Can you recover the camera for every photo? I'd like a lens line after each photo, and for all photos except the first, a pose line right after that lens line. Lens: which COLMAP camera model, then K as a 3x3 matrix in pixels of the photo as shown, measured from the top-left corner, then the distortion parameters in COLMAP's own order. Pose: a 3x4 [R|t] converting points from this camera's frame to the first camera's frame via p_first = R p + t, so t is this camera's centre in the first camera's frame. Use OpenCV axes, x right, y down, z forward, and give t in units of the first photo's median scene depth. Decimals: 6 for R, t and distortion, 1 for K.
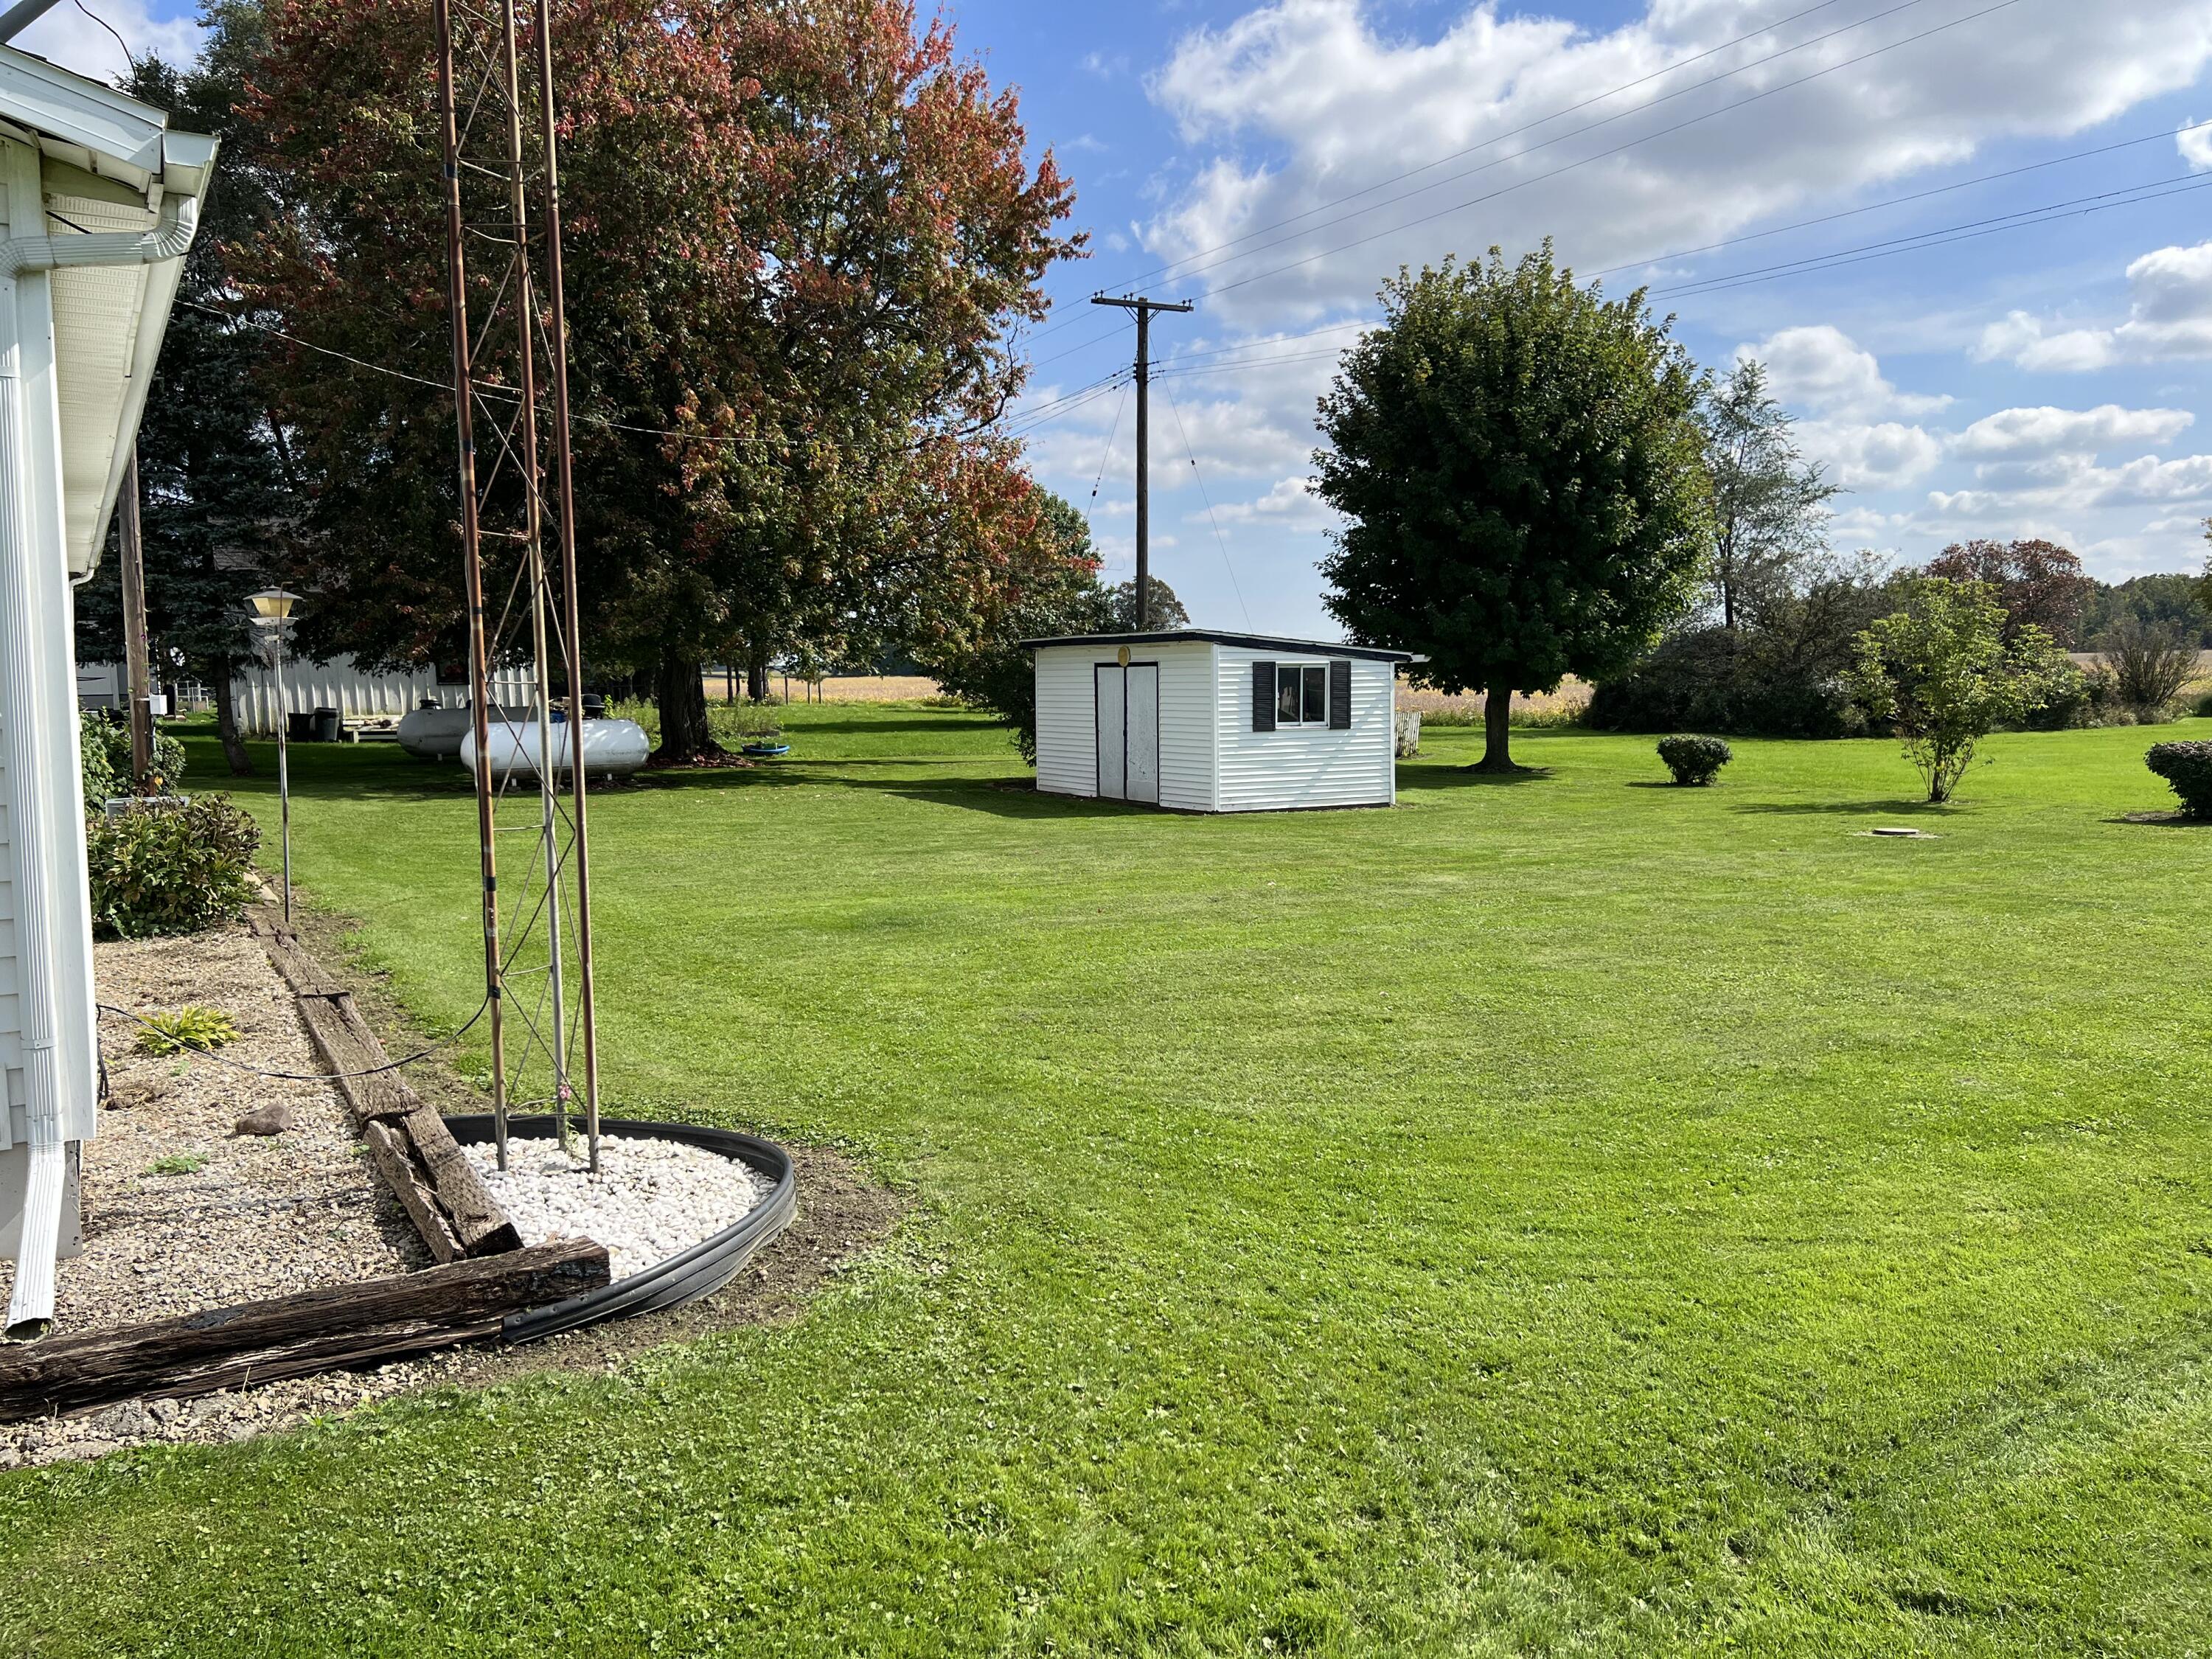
lens RADIAL K [[1693.2, 0, 1106.0], [0, 1693.2, 829.5], [0, 0, 1]] dist [0.000432, -0.000642]
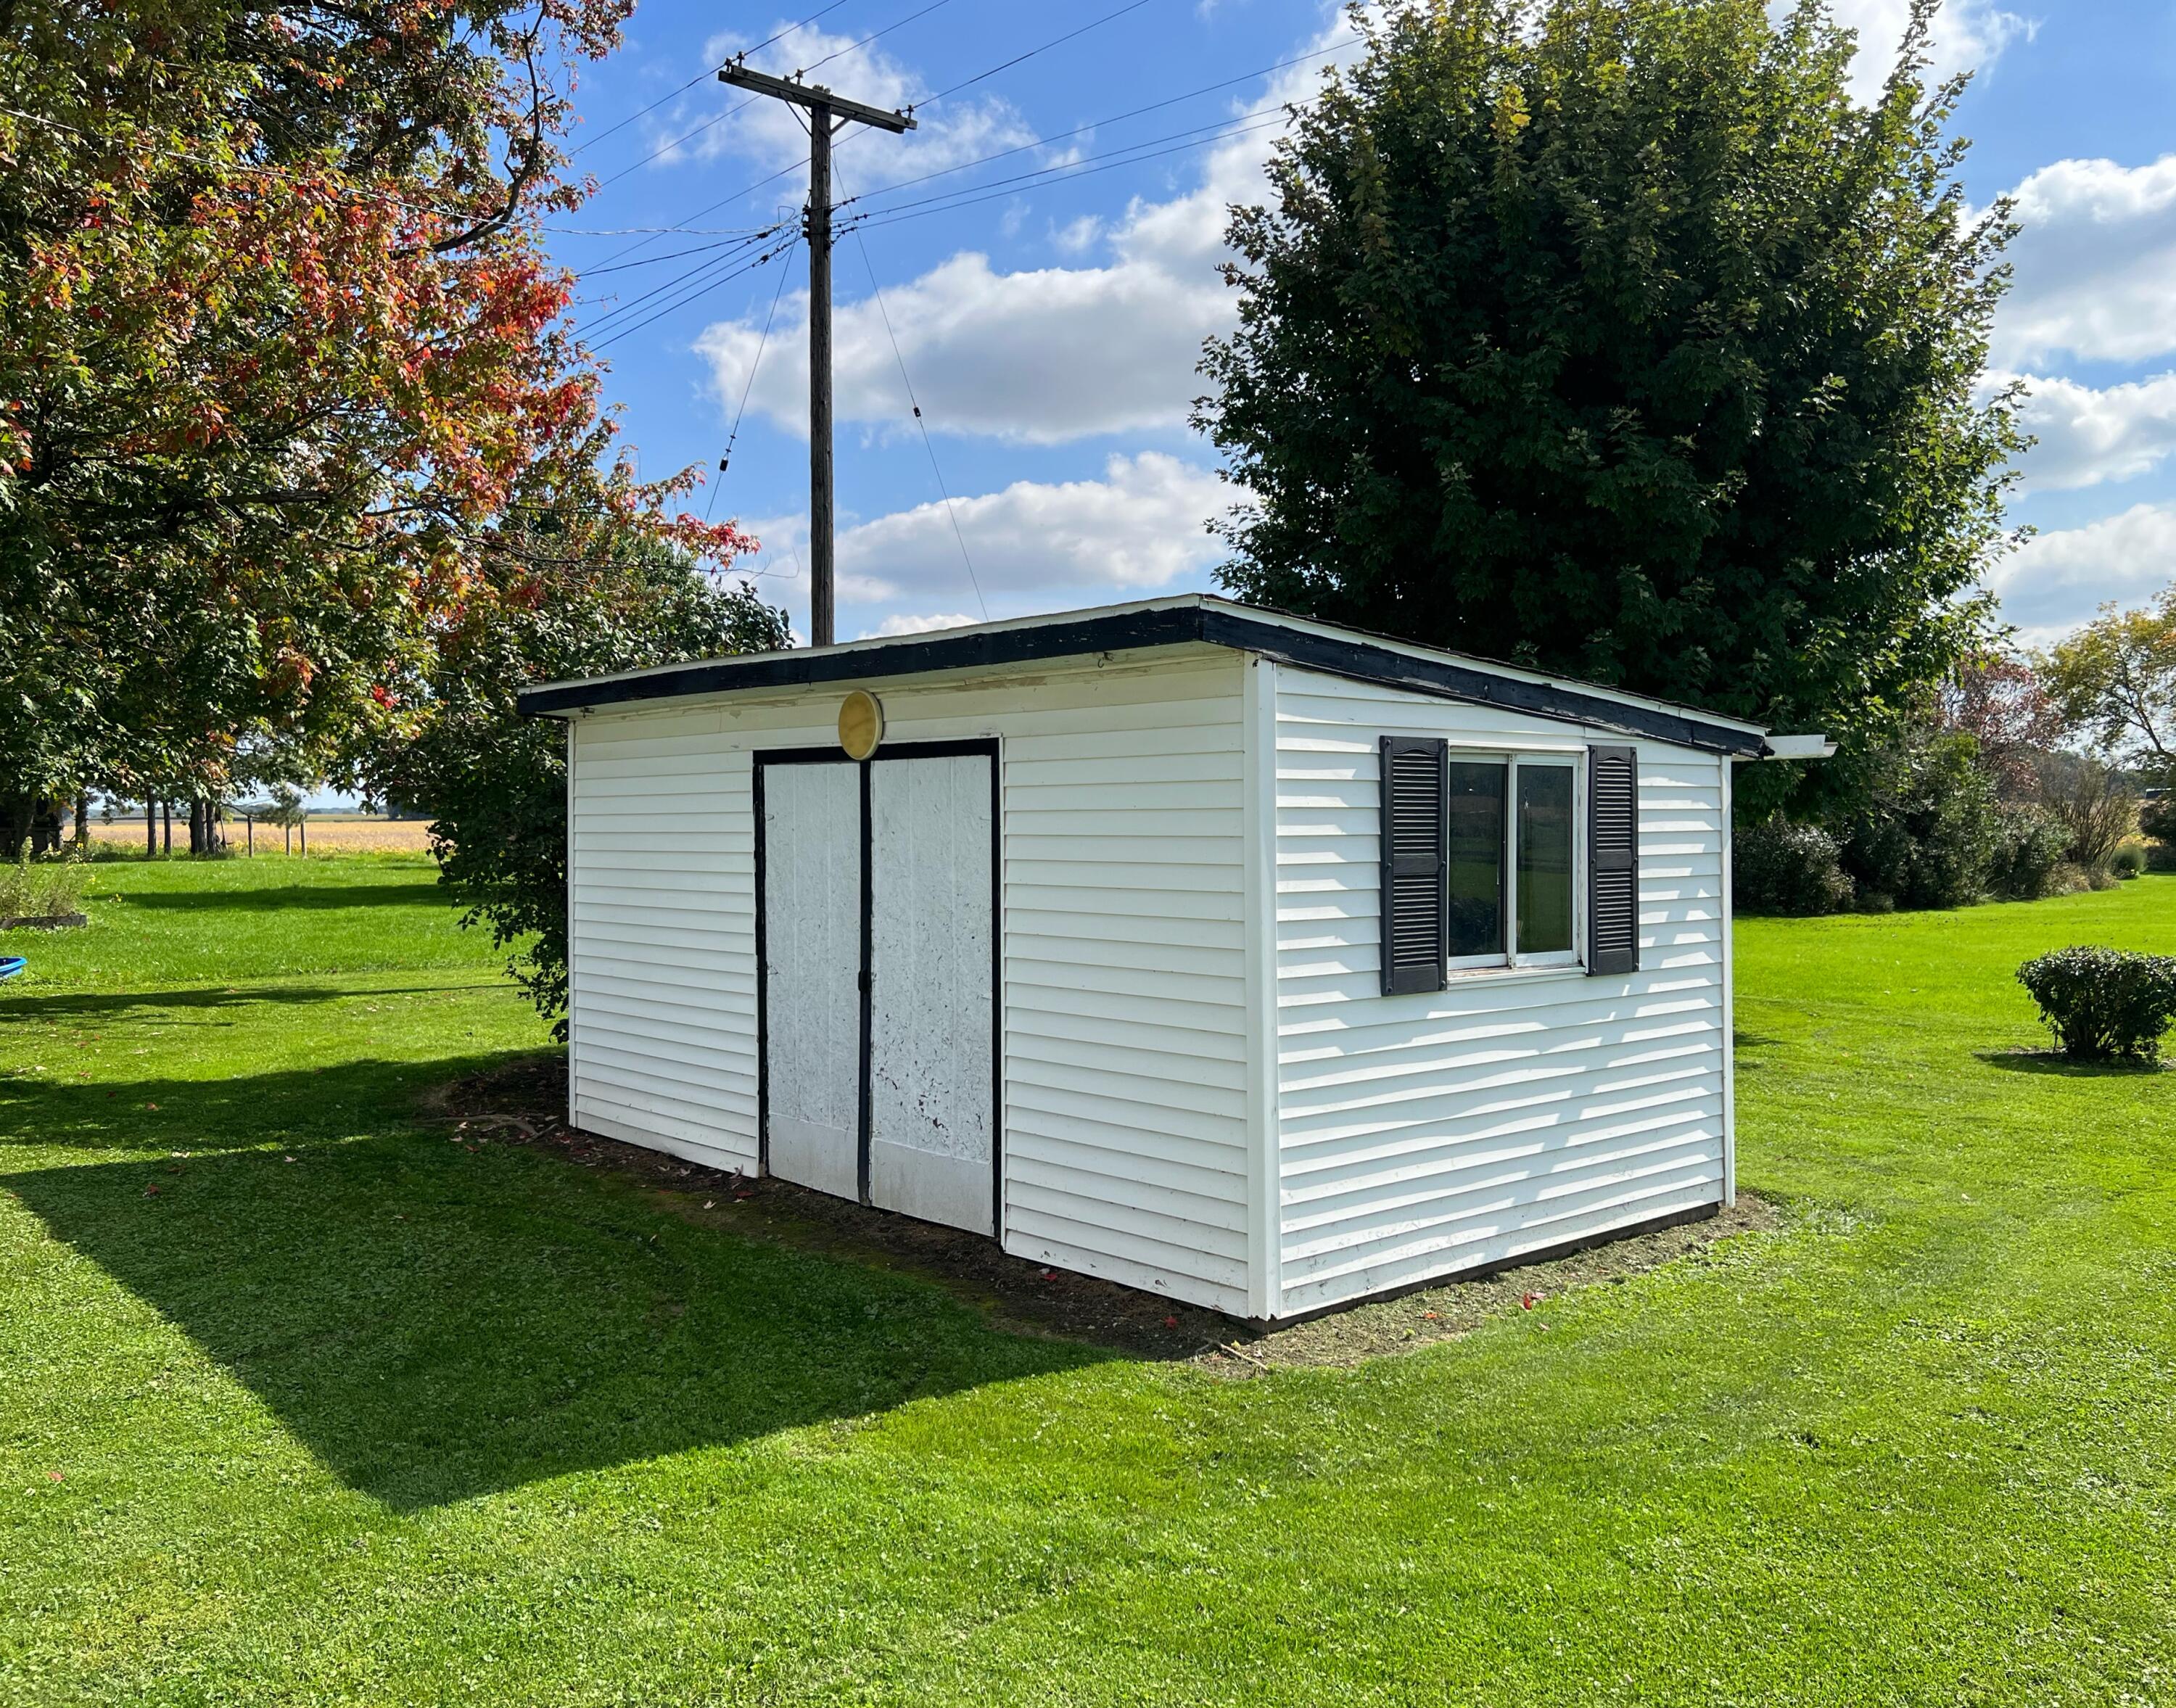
lens RADIAL K [[1794.3, 0, 1155.3], [0, 1794.3, 848.1], [0, 0, 1]] dist [0.070784, 0.000923]
pose [[0.971703, 0.005619, 0.236140, -0.012372], [0.012669, 0.997038, -0.075856, -0.050805], [-0.235867, 0.076701, 0.968754, 0.619078]]
